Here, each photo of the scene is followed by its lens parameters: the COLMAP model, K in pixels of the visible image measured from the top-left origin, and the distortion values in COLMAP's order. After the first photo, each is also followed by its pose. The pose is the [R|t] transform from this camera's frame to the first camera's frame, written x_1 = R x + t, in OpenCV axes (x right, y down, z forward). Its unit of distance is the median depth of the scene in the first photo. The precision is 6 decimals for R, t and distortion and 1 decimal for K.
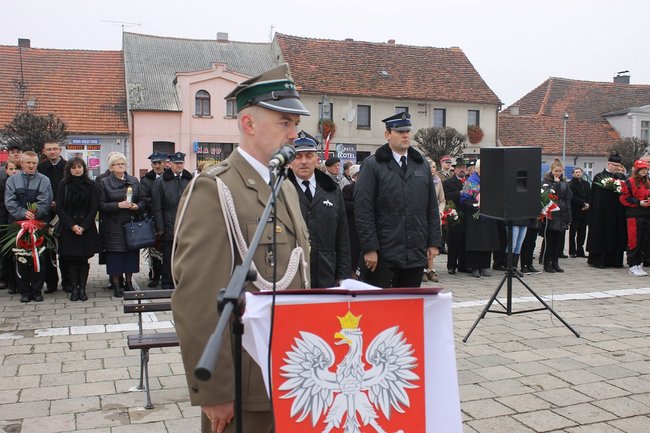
lens RADIAL K [[696.8, 0, 327.7], [0, 696.8, 216.5], [0, 0, 1]] dist [-0.080867, 0.000000]
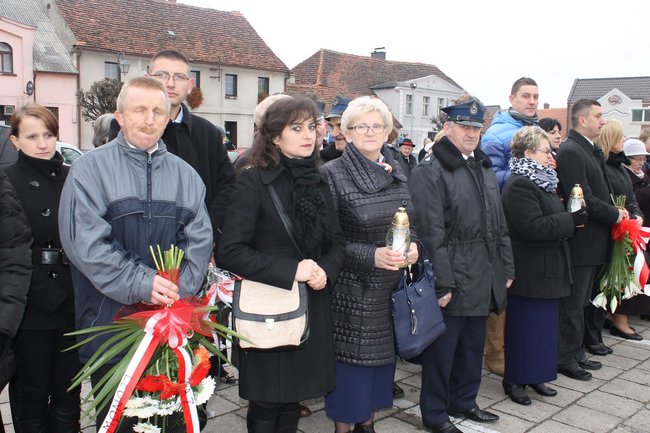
lens RADIAL K [[652.1, 0, 311.7], [0, 652.1, 218.3], [0, 0, 1]] dist [-0.066269, 0.000000]
pose [[0.921146, -0.035483, 0.387596, -0.091633], [0.014035, 0.998216, 0.058029, -0.009159], [-0.388964, -0.048013, 0.920001, 0.134605]]
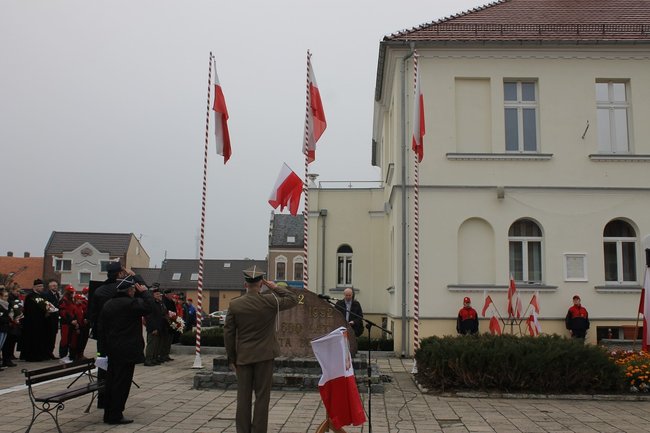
lens RADIAL K [[655.1, 0, 330.2], [0, 655.1, 210.5], [0, 0, 1]] dist [-0.080477, 0.000000]
pose [[0.406076, 0.128585, 0.904748, -0.144892], [0.041757, 0.986406, -0.158932, 0.000969], [-0.912885, 0.102318, 0.395186, -0.022141]]
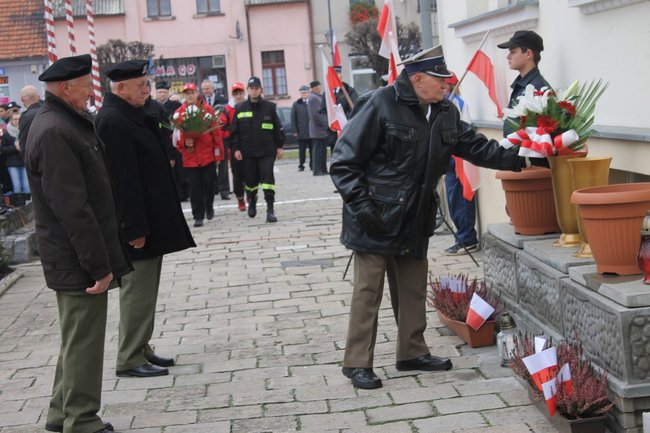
lens RADIAL K [[1377.9, 0, 341.6], [0, 1377.9, 212.3], [0, 0, 1]] dist [0.065611, 0.000000]
pose [[0.962434, -0.056273, -0.265622, 0.283895], [0.066370, 0.997368, 0.029182, 0.008123], [0.263281, -0.045715, 0.963636, -0.179333]]
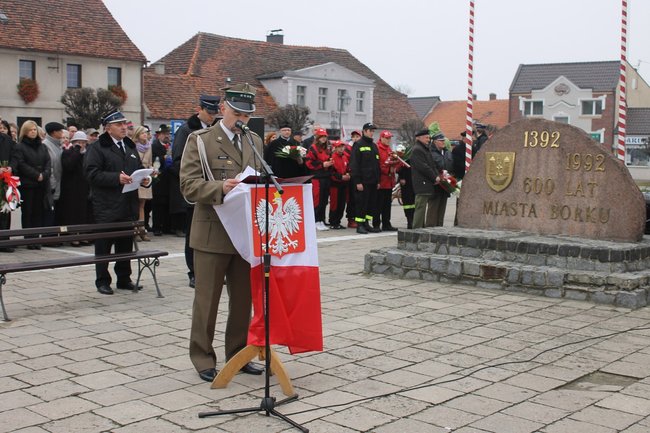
lens RADIAL K [[863.2, 0, 323.3], [0, 863.2, 214.9], [0, 0, 1]] dist [-0.023307, 0.000000]
pose [[0.892833, -0.030769, 0.449336, -0.043384], [0.021384, 0.999435, 0.025948, 0.005481], [-0.449880, -0.013559, 0.892986, -0.064388]]
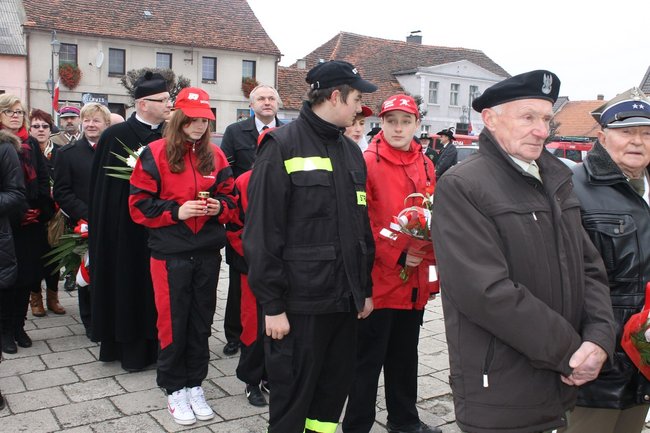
lens RADIAL K [[652.1, 0, 321.4], [0, 652.1, 216.7], [0, 0, 1]] dist [-0.066269, 0.000000]
pose [[0.970756, -0.005332, 0.240009, 0.103498], [-0.011108, 0.997685, 0.067091, -0.009685], [-0.239811, -0.067795, 0.968449, 0.156669]]
